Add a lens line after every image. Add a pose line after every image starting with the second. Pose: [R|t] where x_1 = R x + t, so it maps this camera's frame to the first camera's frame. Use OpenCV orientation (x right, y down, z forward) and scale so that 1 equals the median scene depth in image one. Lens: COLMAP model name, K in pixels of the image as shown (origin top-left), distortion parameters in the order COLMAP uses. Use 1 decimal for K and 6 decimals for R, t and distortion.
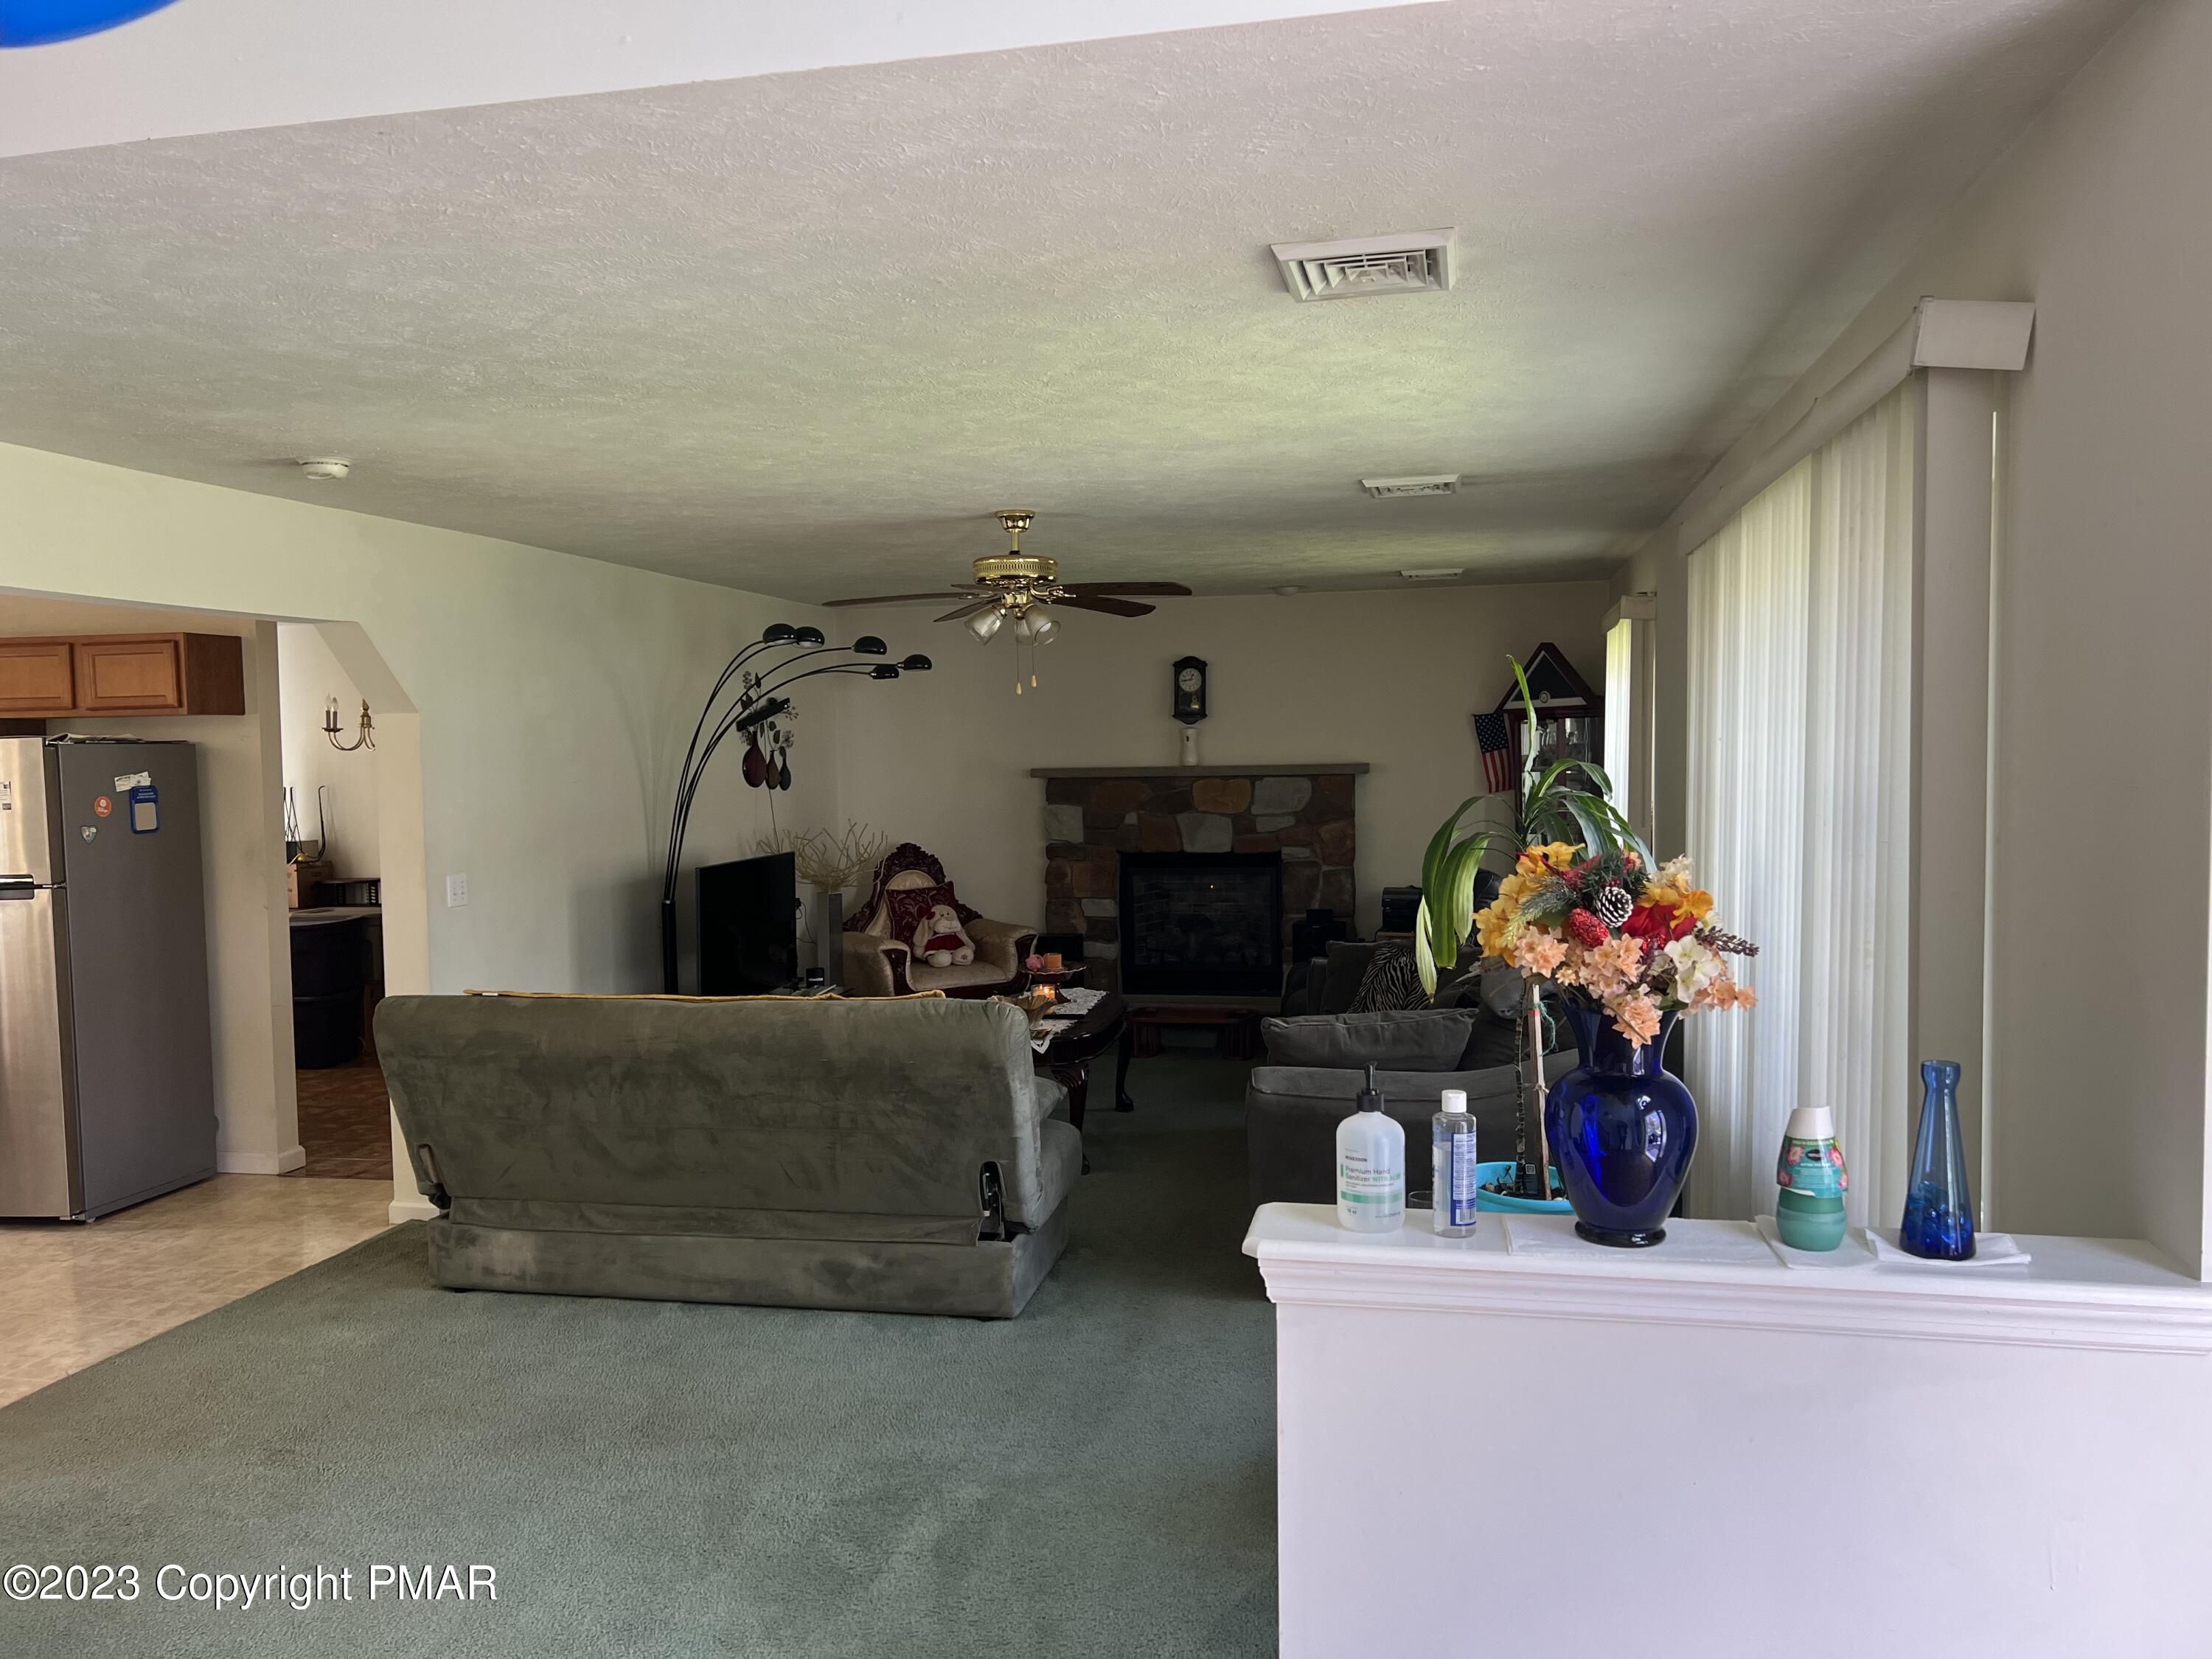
lens RADIAL K [[1649.9, 0, 1116.2], [0, 1649.9, 836.9], [0, 0, 1]] dist [0.060602, -0.067768]
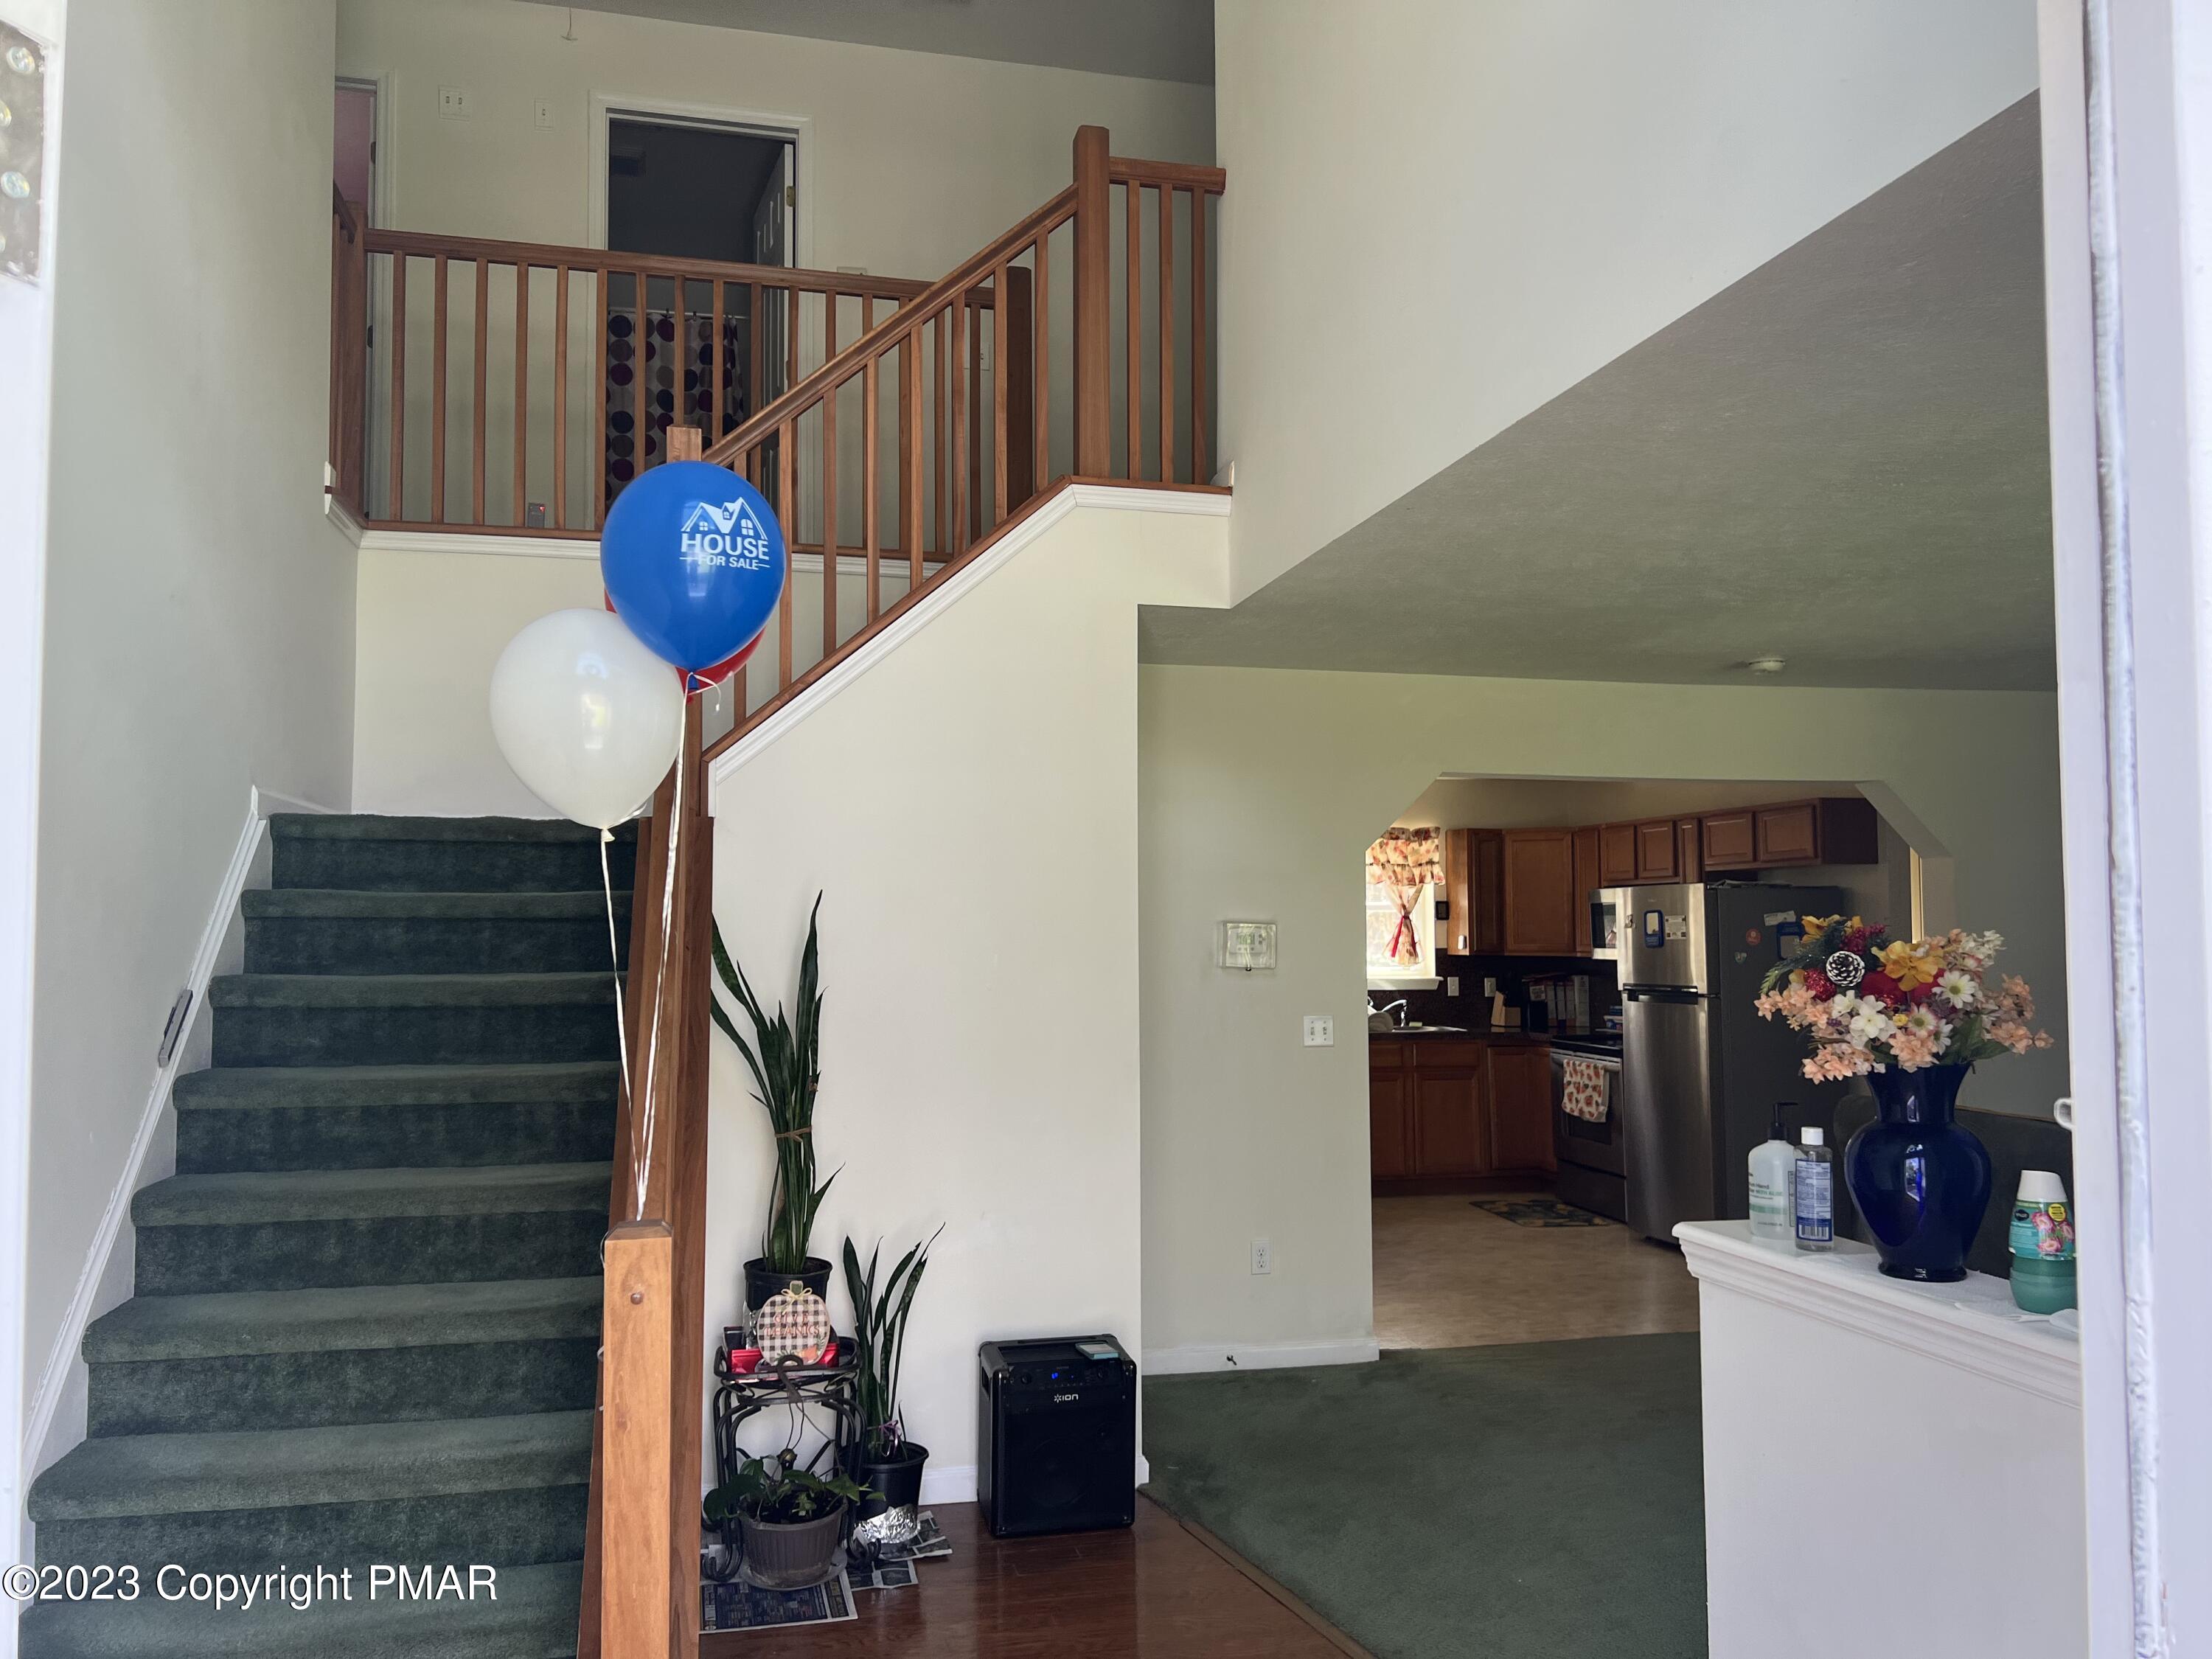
lens RADIAL K [[1649.9, 0, 1037.0], [0, 1649.9, 821.4], [0, 0, 1]] dist [0.060602, -0.067768]
pose [[0.388089, -0.045971, -0.920475, 0.364286], [-0.055923, 0.995740, -0.073309, 0.017962], [0.919924, 0.079926, 0.383865, 0.003778]]
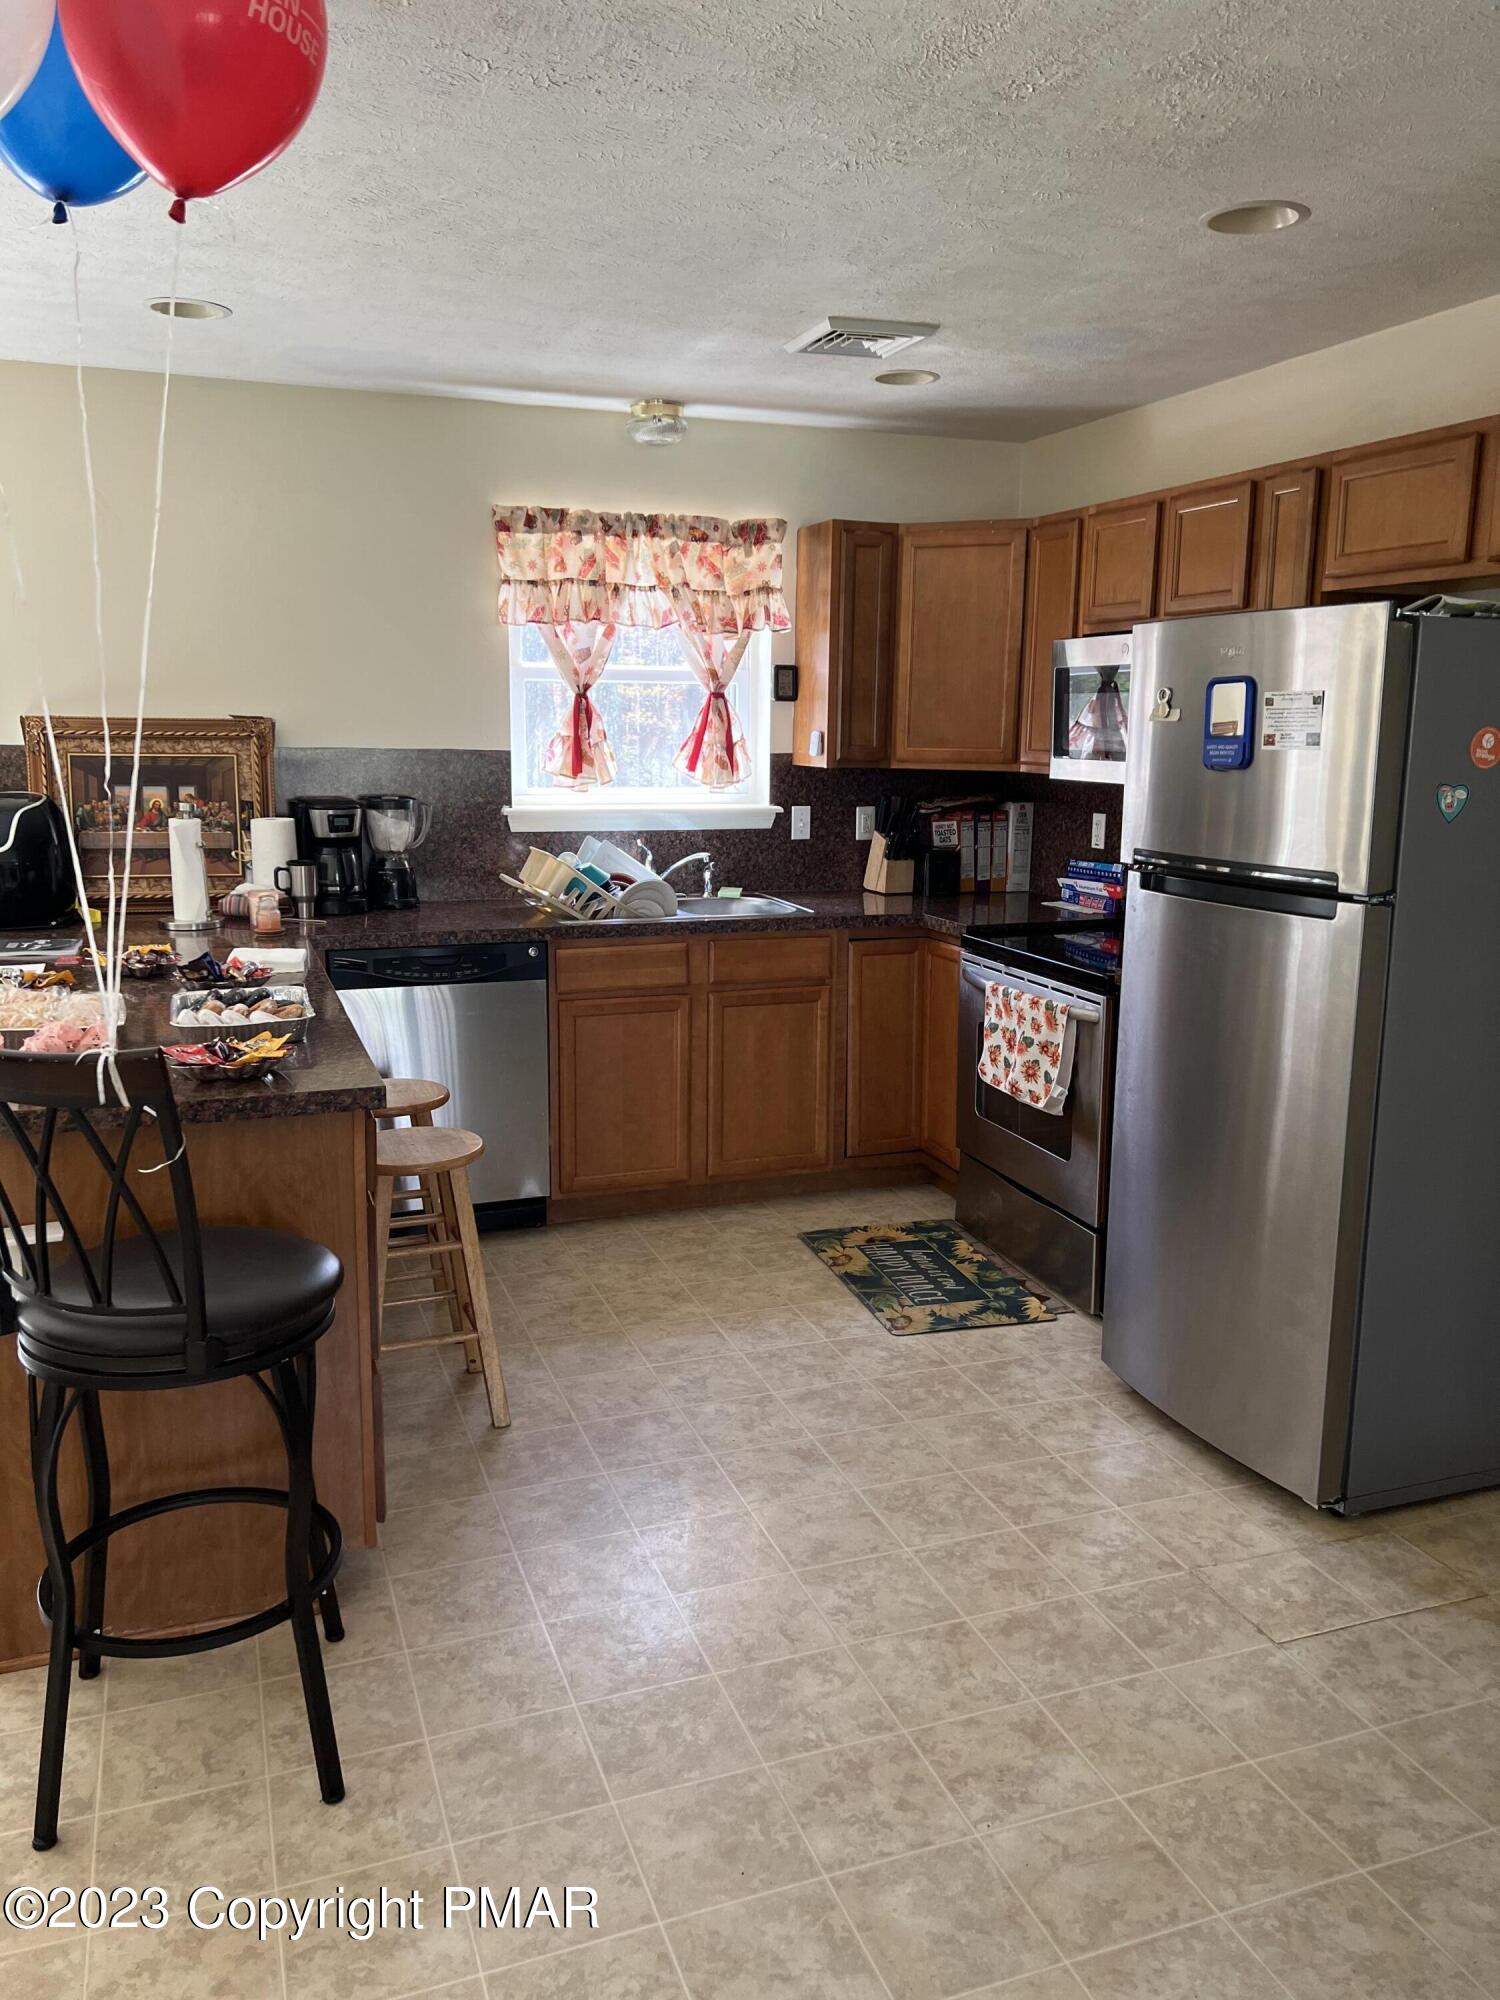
lens RADIAL K [[1491.7, 0, 746.5], [0, 1491.7, 1001.2], [0, 0, 1]] dist [0.060602, -0.067768]
pose [[0.530724, 0.180493, -0.828103, -0.348890], [-0.064378, 0.982823, 0.172956, -0.007741], [0.845096, -0.038481, 0.533228, 0.590271]]
